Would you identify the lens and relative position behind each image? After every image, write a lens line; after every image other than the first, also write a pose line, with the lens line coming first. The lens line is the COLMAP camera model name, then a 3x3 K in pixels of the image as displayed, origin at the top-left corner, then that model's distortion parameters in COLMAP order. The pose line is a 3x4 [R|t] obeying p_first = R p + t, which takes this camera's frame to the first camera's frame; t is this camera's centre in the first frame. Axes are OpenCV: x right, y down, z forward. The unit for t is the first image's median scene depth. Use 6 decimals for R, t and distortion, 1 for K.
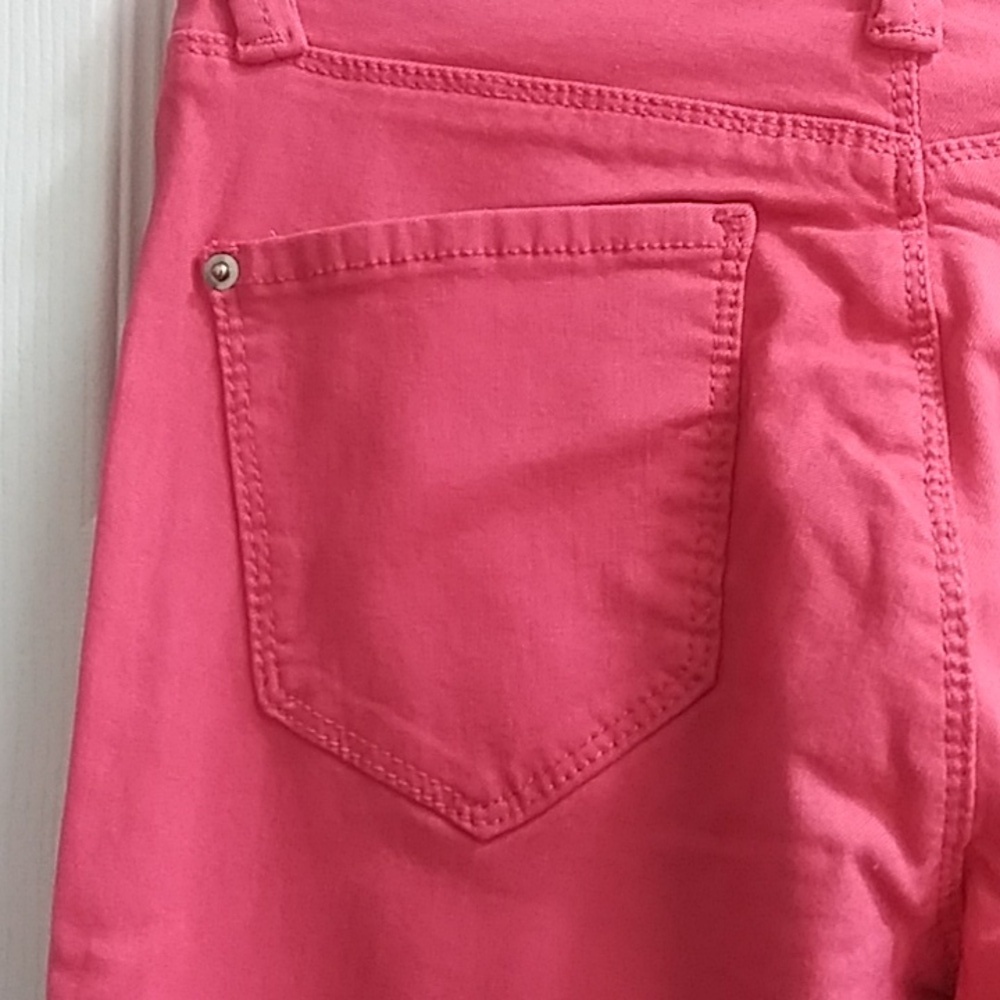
lens RADIAL K [[1433.3, 0, 500.0], [0, 1433.3, 500.0], [0, 0, 1]] dist [0.191891, -0.674448]
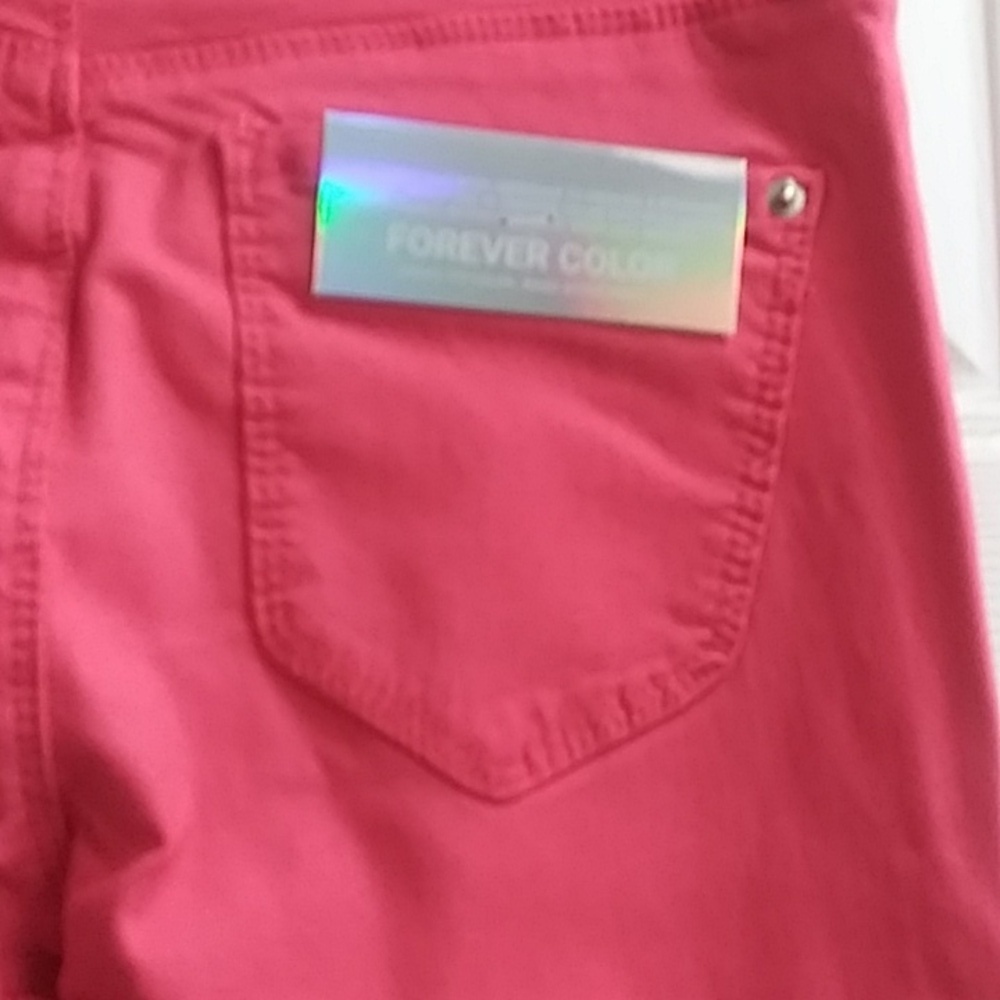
lens RADIAL K [[1433.3, 0, 500.0], [0, 1433.3, 500.0], [0, 0, 1]] dist [0.191891, -0.674448]
pose [[0.986781, -0.008761, 0.161825, 0.410430], [0.011036, 0.999852, -0.013165, 0.056972], [-0.161686, 0.014777, 0.986732, 0.030356]]
